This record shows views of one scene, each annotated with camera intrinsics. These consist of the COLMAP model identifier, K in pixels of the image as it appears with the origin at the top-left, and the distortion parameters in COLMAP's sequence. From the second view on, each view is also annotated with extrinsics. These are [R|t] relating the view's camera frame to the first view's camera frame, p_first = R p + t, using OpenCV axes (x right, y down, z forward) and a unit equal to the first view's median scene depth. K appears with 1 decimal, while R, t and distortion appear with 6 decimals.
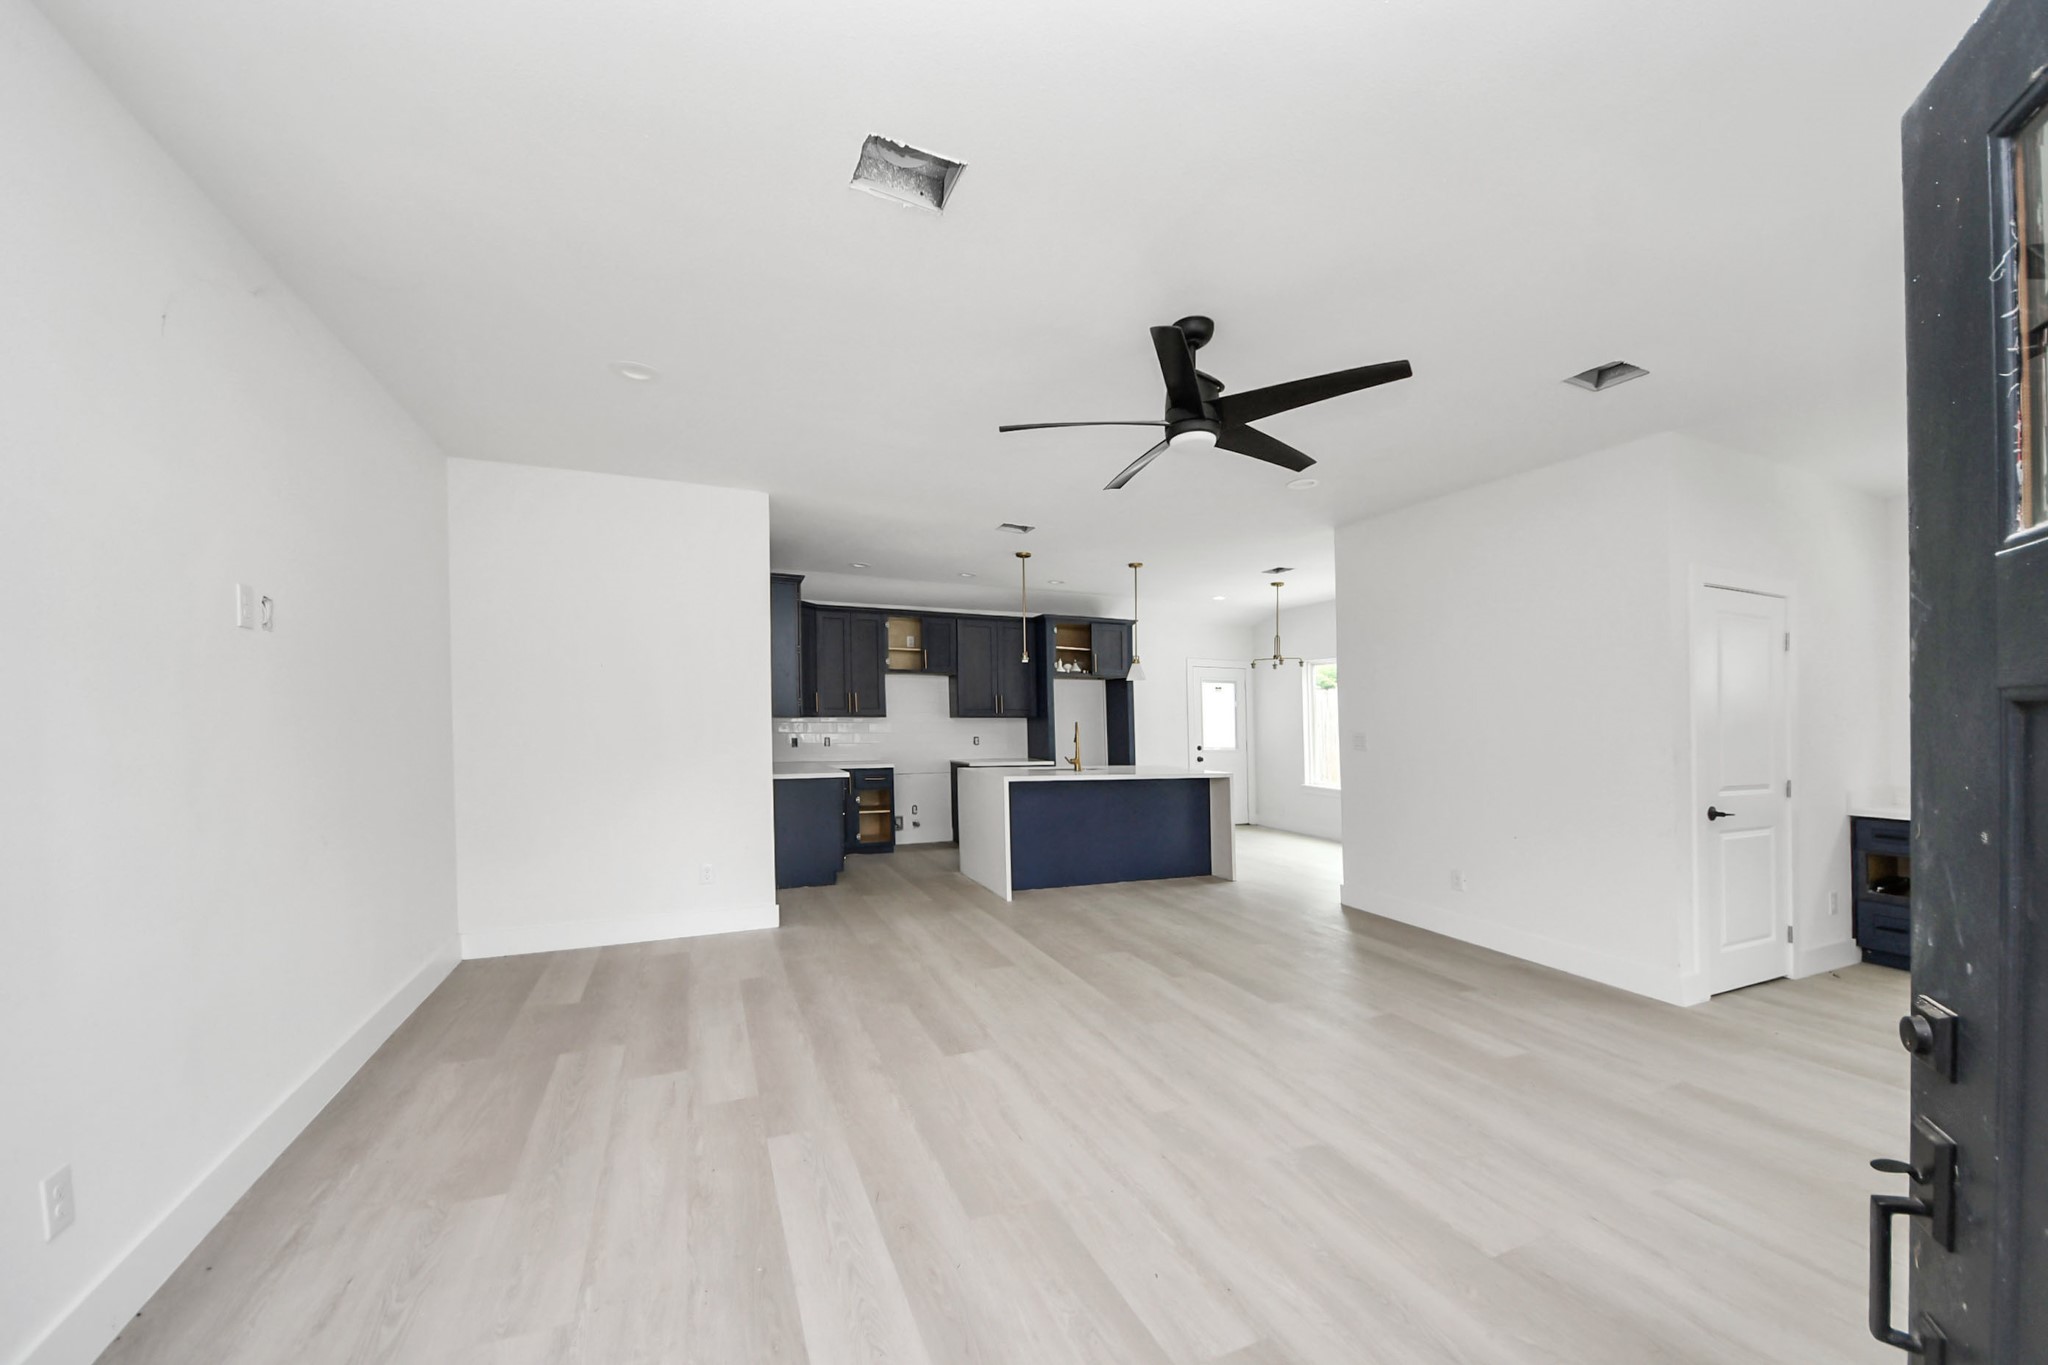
lens RADIAL K [[731.5, 0, 1004.9], [0, 731.5, 699.8], [0, 0, 1]] dist [0.006657, -0.006988]
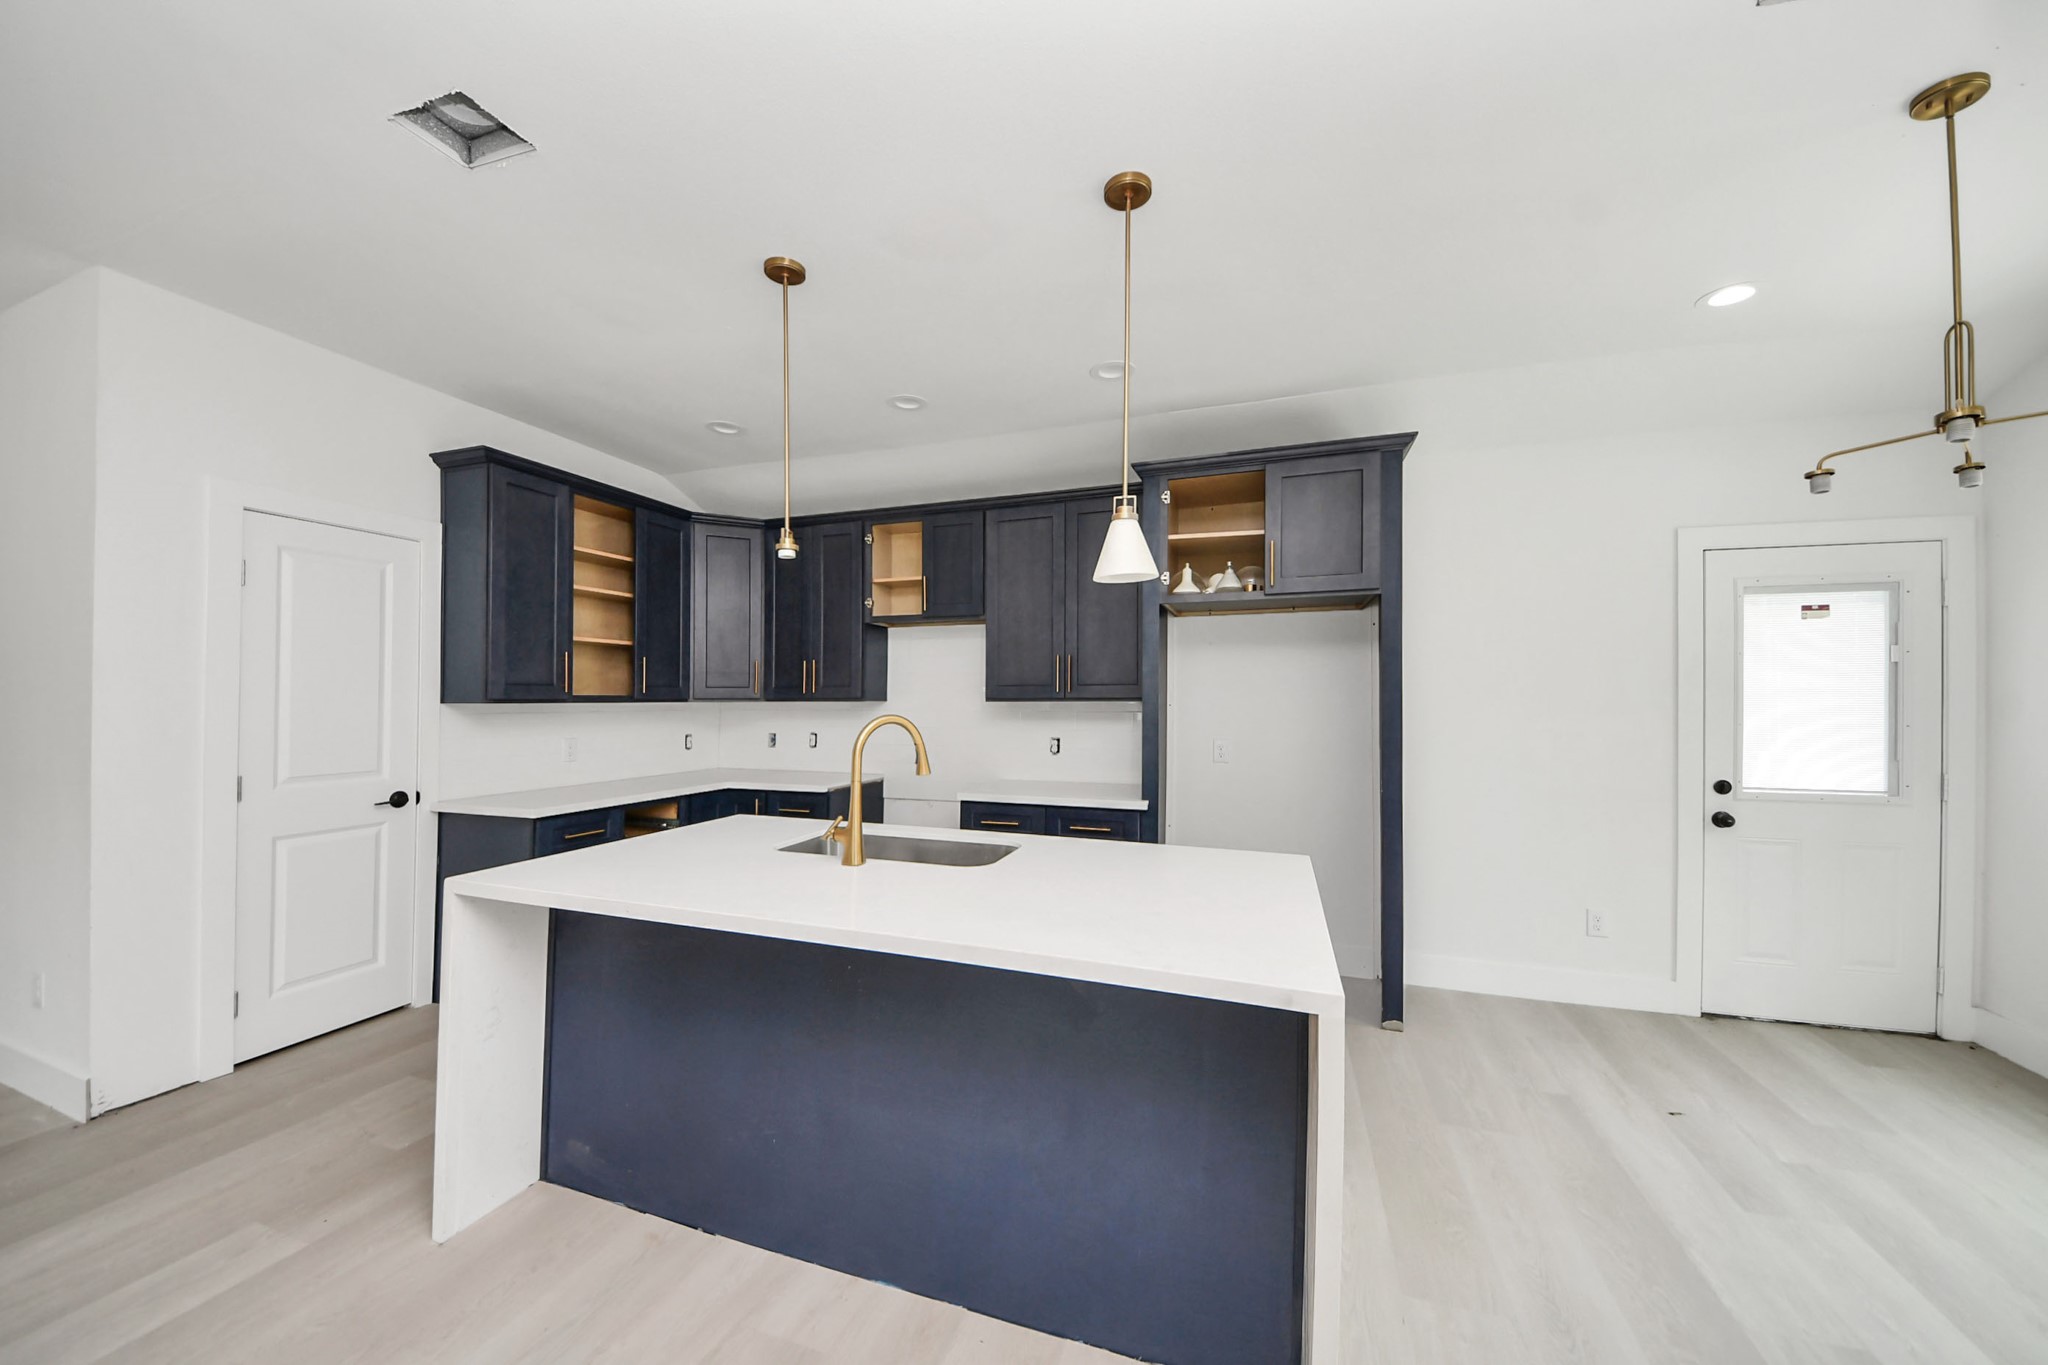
lens RADIAL K [[731.5, 0, 1018.6], [0, 731.5, 704.3], [0, 0, 1]] dist [0.006657, -0.006988]
pose [[0.748986, -0.002172, -0.662582, 0.334159], [0.022896, 0.999482, 0.022606, 0.016374], [0.662190, -0.032102, 0.748648, 0.714620]]
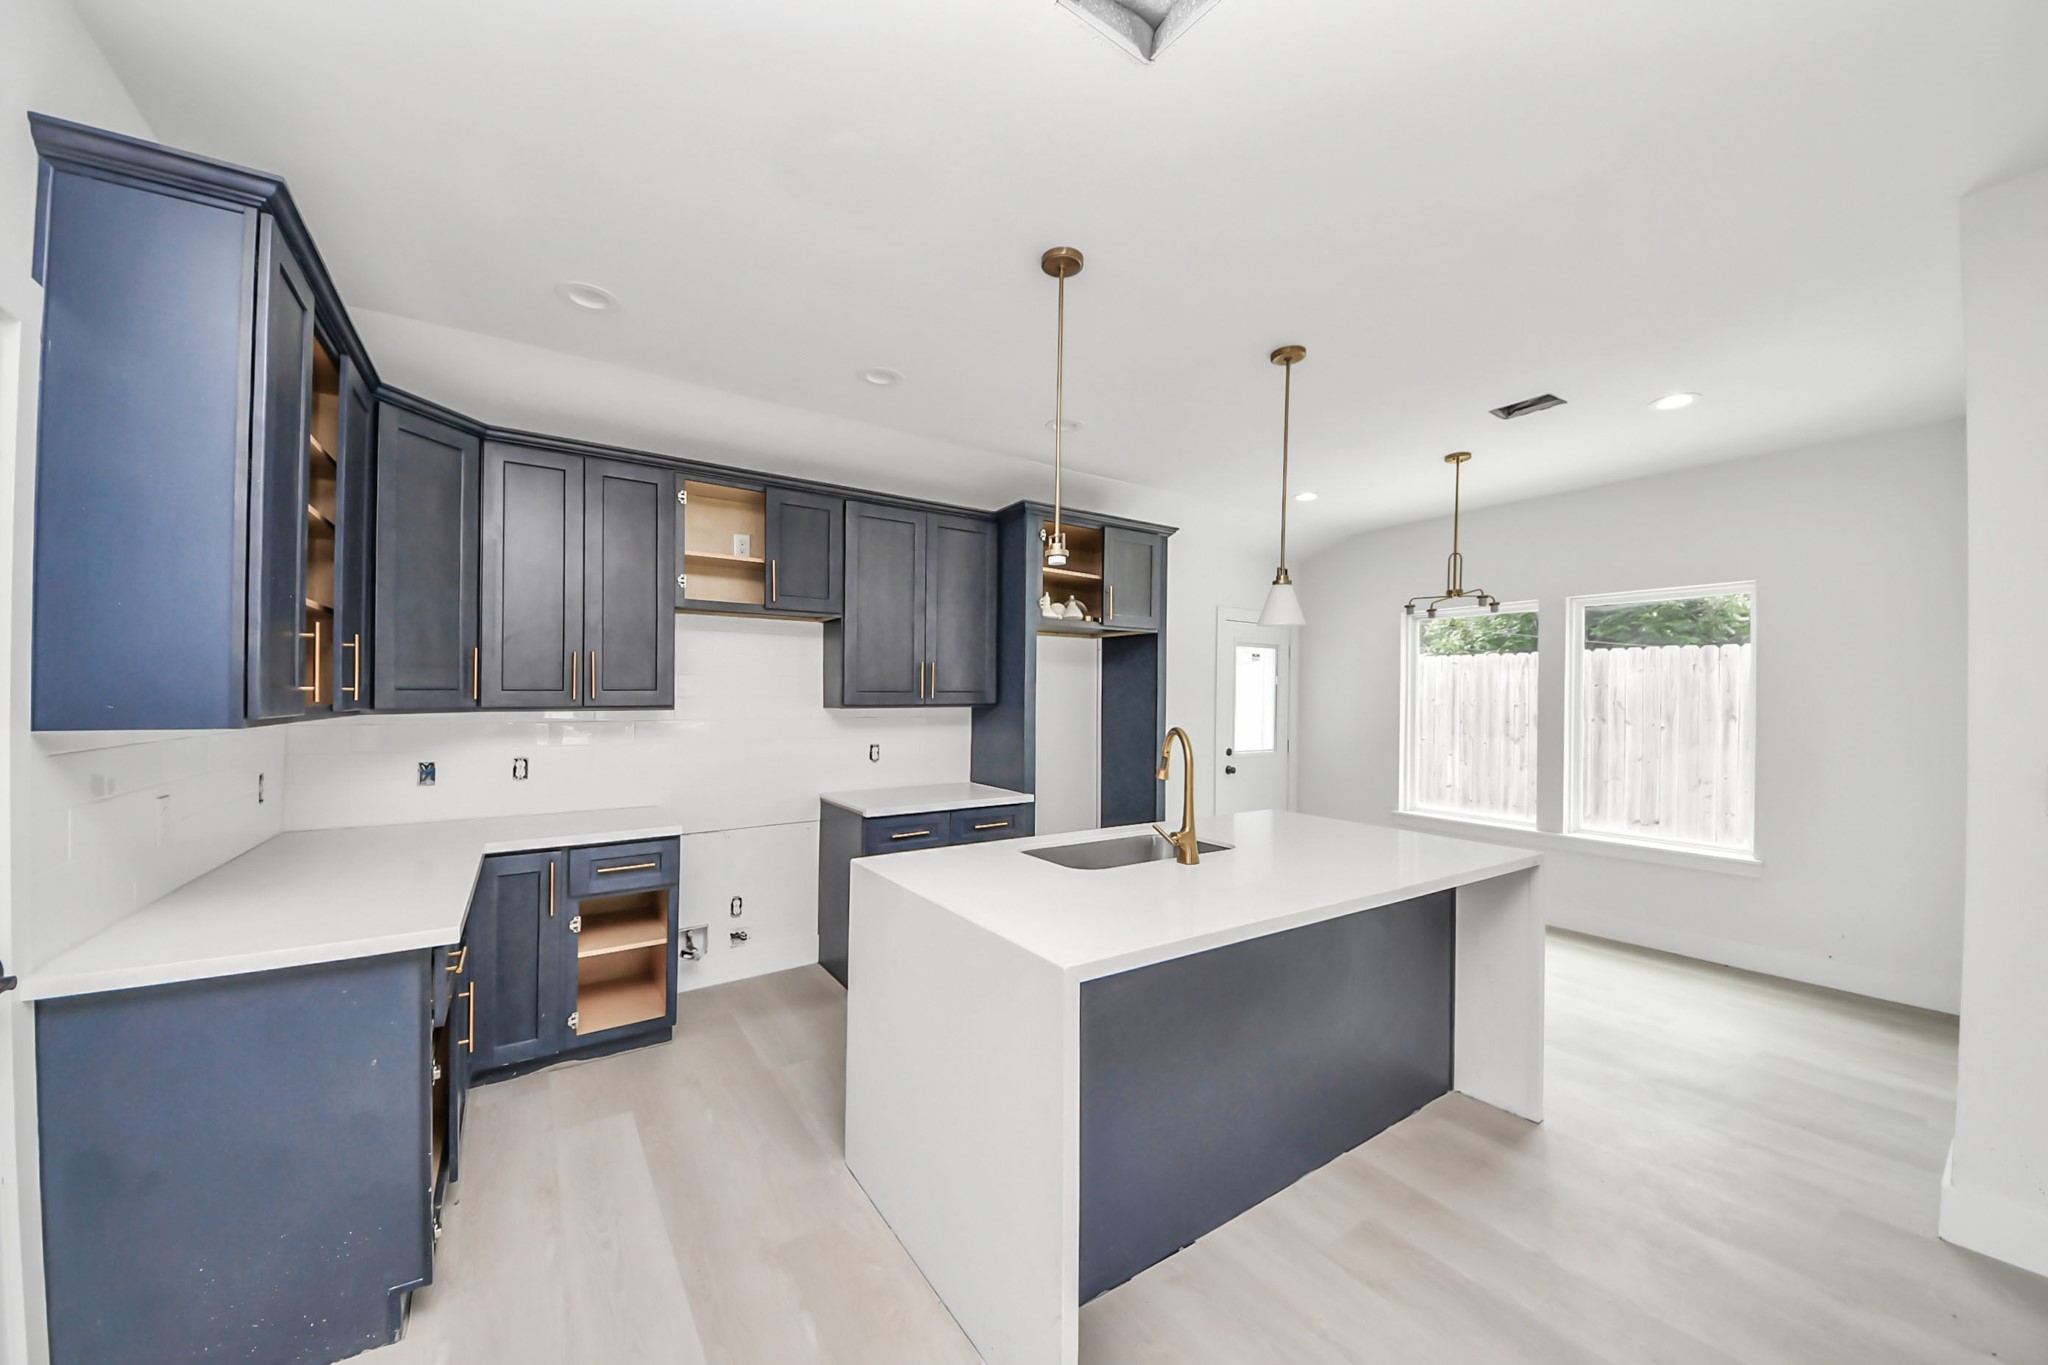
lens RADIAL K [[731.5, 0, 991.2], [0, 731.5, 697.1], [0, 0, 1]] dist [0.006657, -0.006988]
pose [[0.983162, -0.002929, 0.182714, -0.063515], [-0.002376, 0.999582, 0.028808, 0.002792], [-0.182722, -0.028757, 0.982744, 0.587822]]
